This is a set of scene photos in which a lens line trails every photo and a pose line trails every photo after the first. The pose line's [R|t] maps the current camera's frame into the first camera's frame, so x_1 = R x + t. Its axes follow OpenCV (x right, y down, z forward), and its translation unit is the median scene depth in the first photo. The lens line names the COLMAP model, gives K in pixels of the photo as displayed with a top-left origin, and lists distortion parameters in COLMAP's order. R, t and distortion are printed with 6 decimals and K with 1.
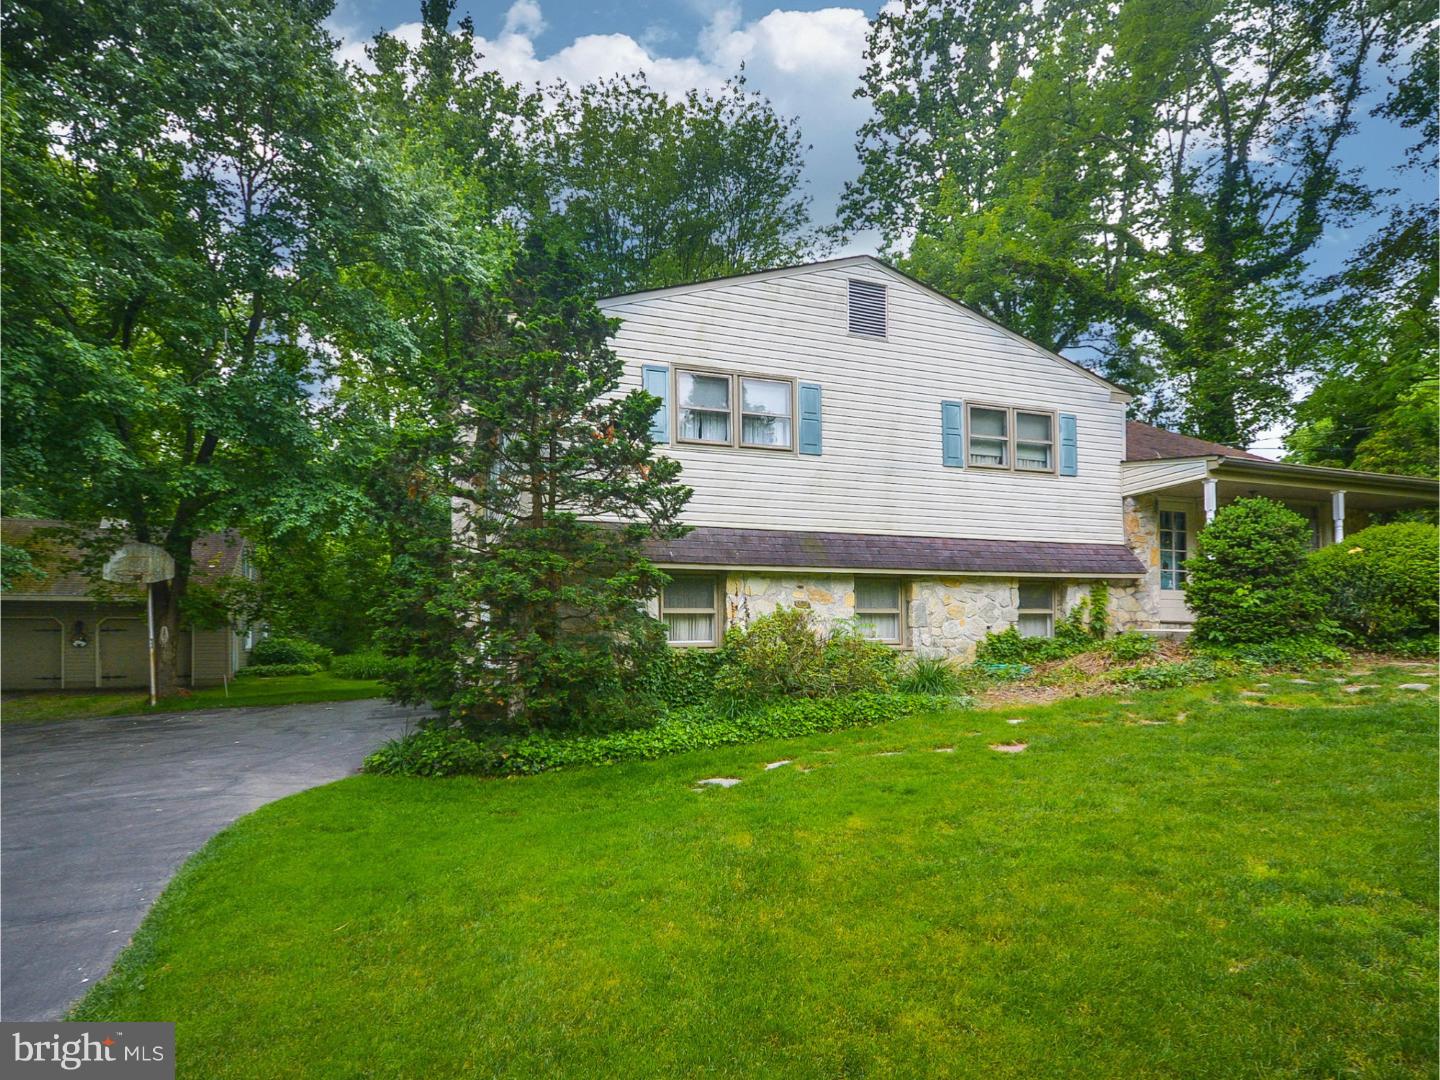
lens RADIAL K [[776.6, 0, 723.0], [0, 776.6, 619.8], [0, 0, 1]] dist [-0.010369, 0.002356]
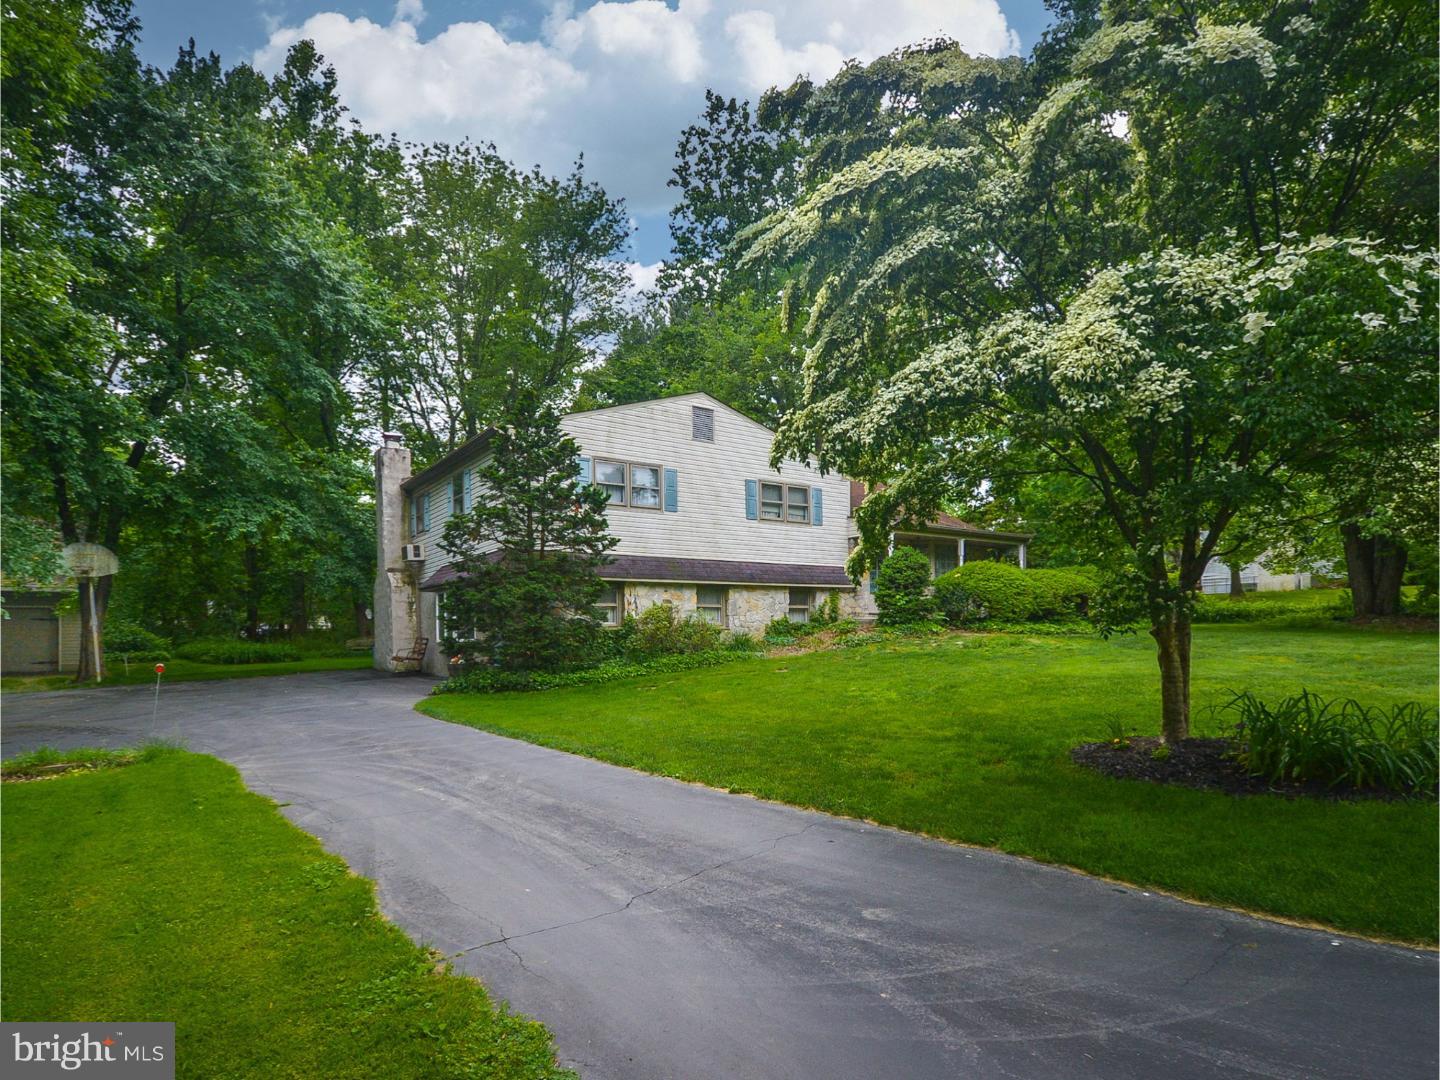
lens RADIAL K [[776.6, 0, 720.1], [0, 776.6, 537.9], [0, 0, 1]] dist [-0.010369, 0.002356]
pose [[0.965513, 0.030786, 0.258530, -0.208831], [-0.005371, 0.995128, -0.098442, 0.007674], [-0.260301, 0.093659, 0.960974, -0.610660]]
